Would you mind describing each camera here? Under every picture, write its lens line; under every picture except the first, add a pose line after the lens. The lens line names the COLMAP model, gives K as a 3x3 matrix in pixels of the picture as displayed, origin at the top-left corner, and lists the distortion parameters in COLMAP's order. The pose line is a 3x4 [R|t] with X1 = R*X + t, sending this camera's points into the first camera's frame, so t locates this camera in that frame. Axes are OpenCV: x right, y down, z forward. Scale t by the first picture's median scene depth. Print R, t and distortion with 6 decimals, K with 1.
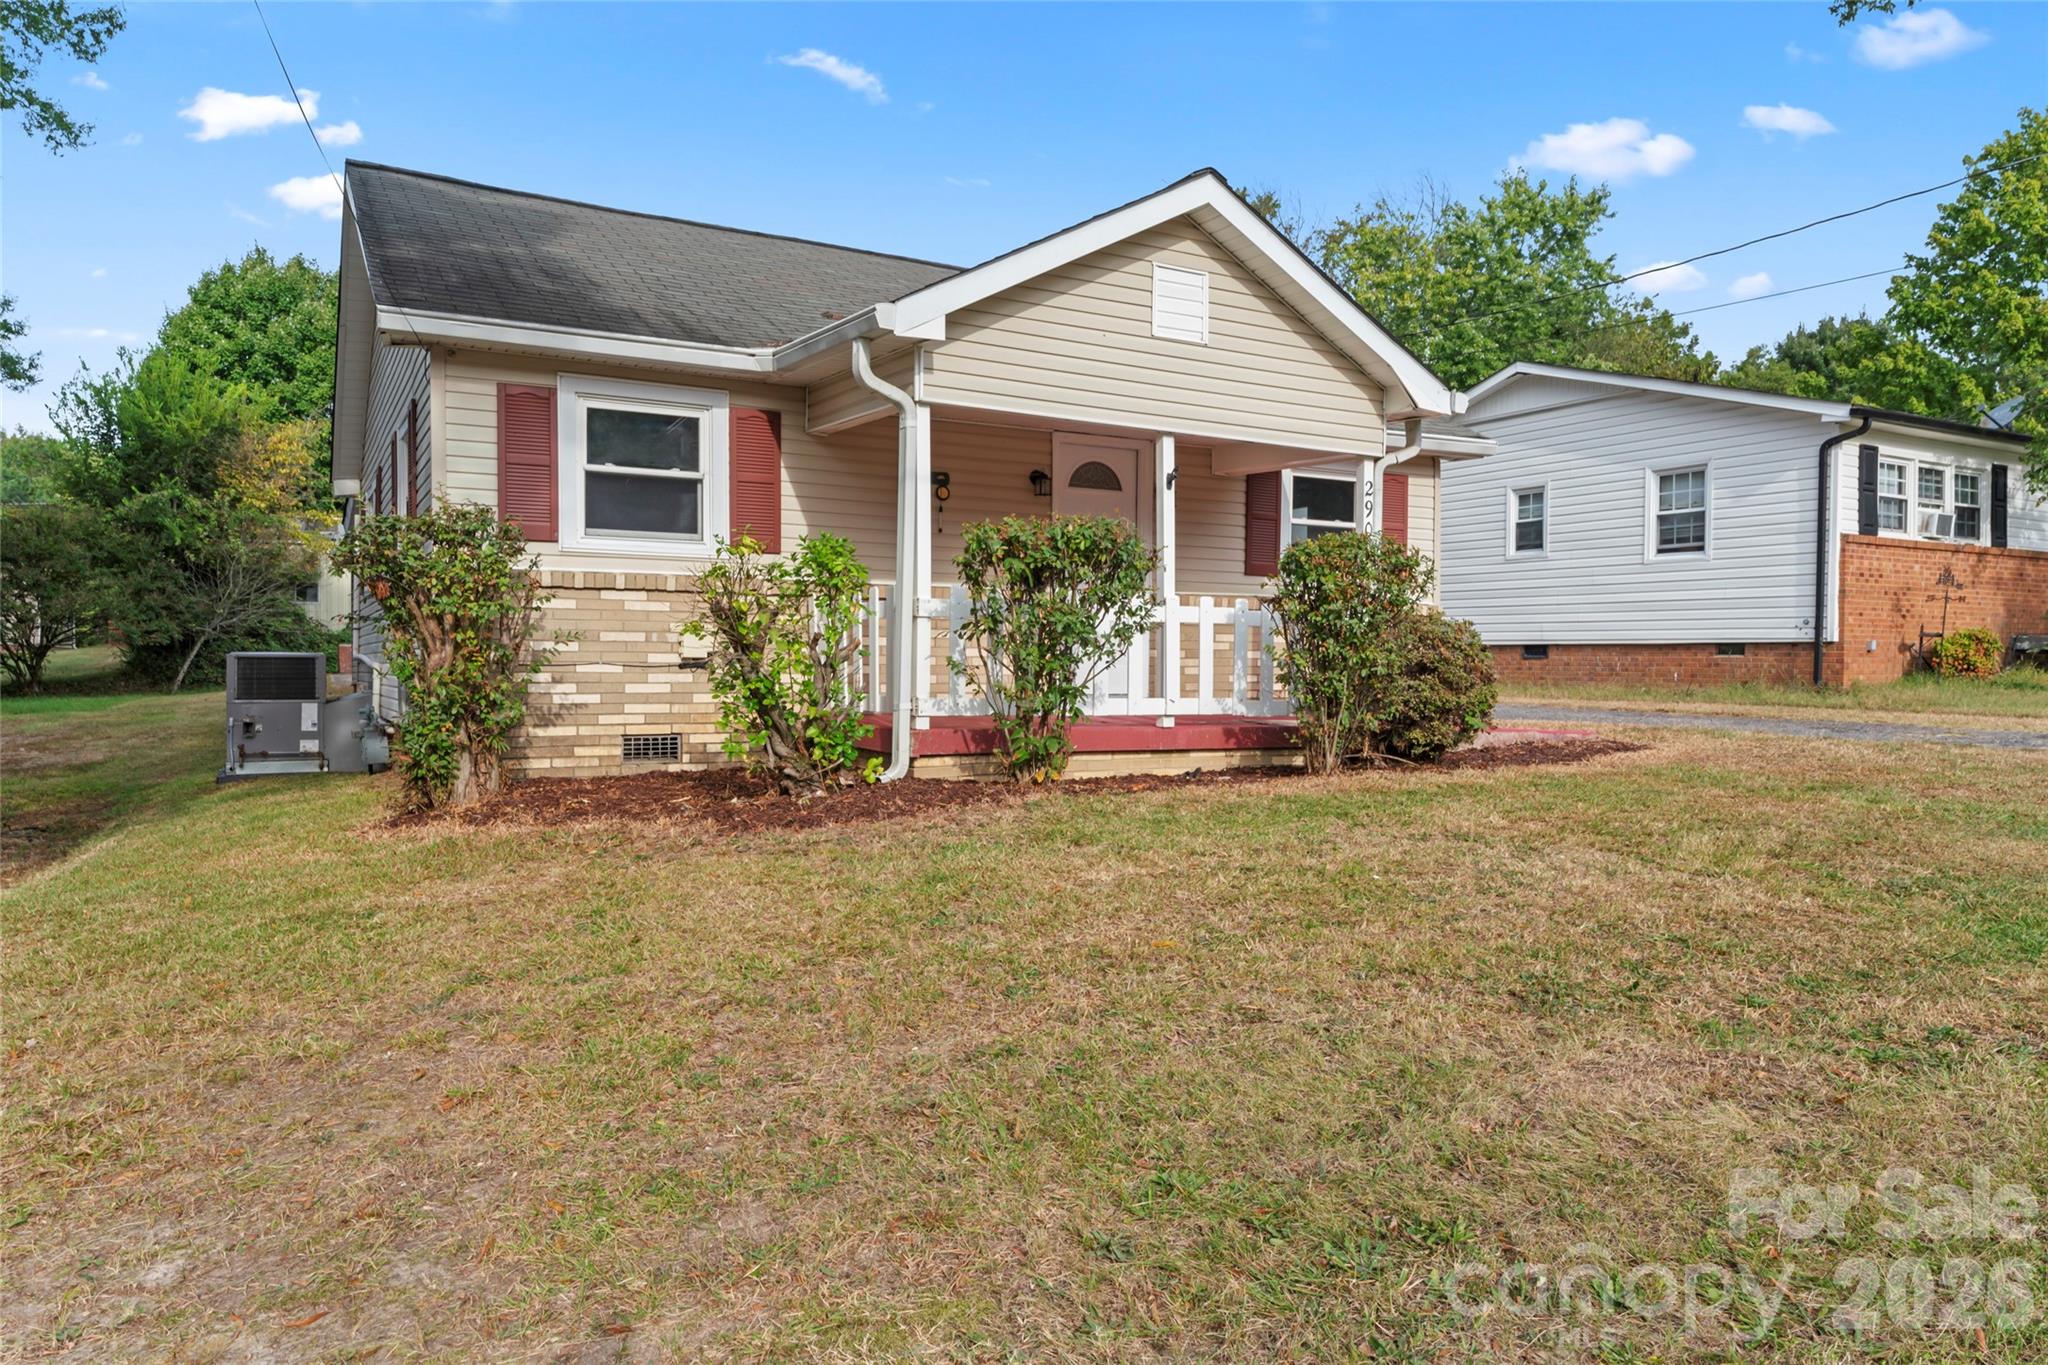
lens RADIAL K [[1350.6, 0, 1026.1], [0, 1350.6, 686.0], [0, 0, 1]] dist [-0.001584, 0.000440]
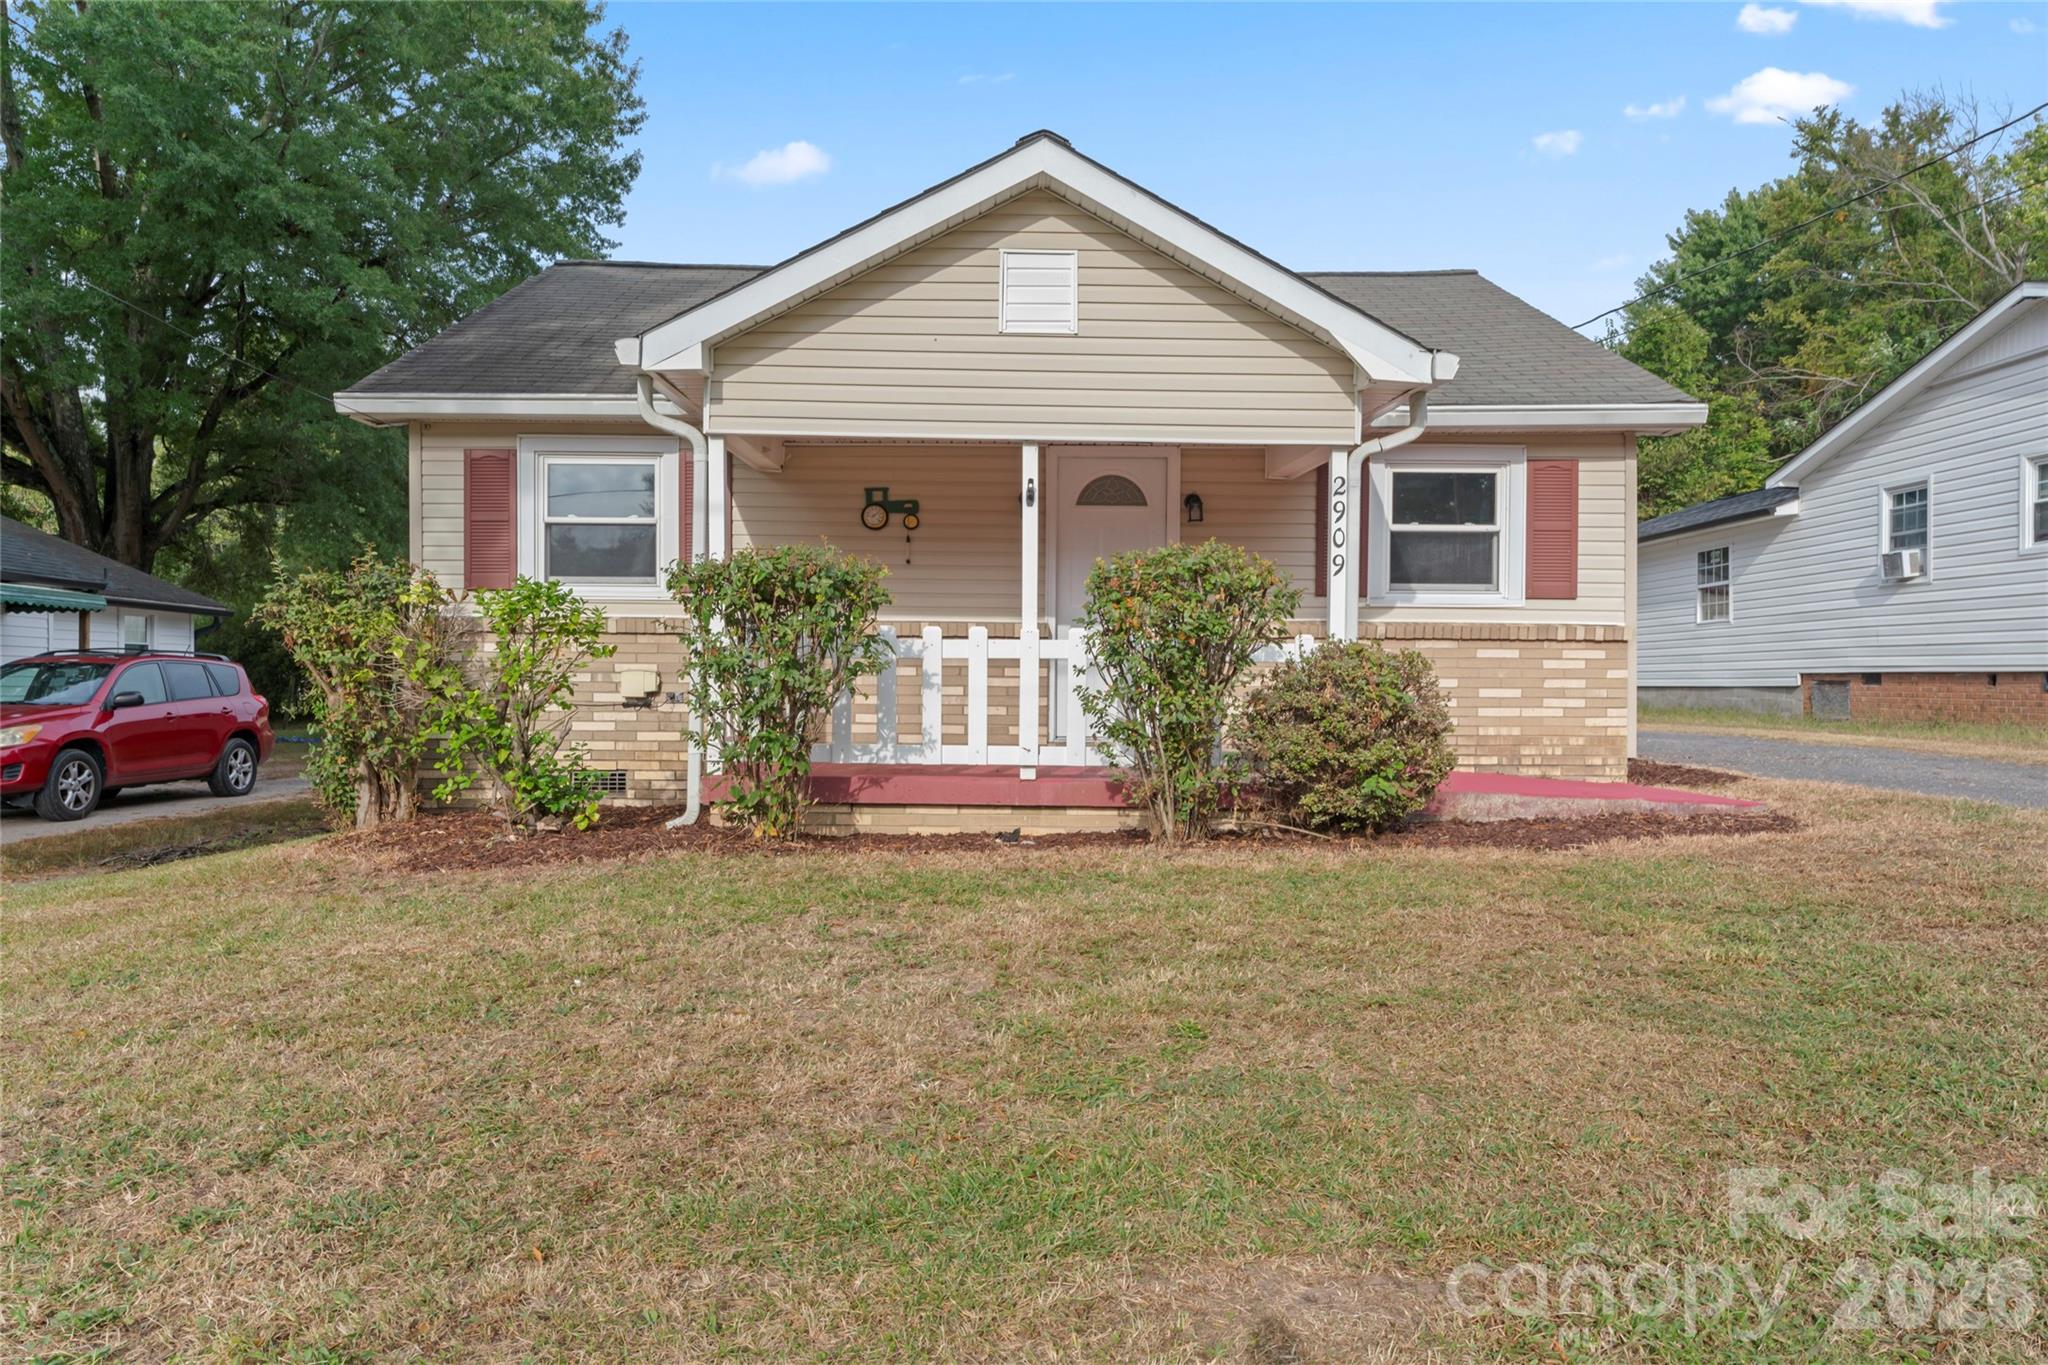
lens RADIAL K [[1350.6, 0, 1026.5], [0, 1350.6, 678.7], [0, 0, 1]] dist [-0.001584, 0.000440]
pose [[0.879302, -0.002833, -0.476257, 0.514680], [-0.008054, 0.999751, -0.020818, -0.015924], [0.476197, 0.022141, 0.879060, 0.235473]]
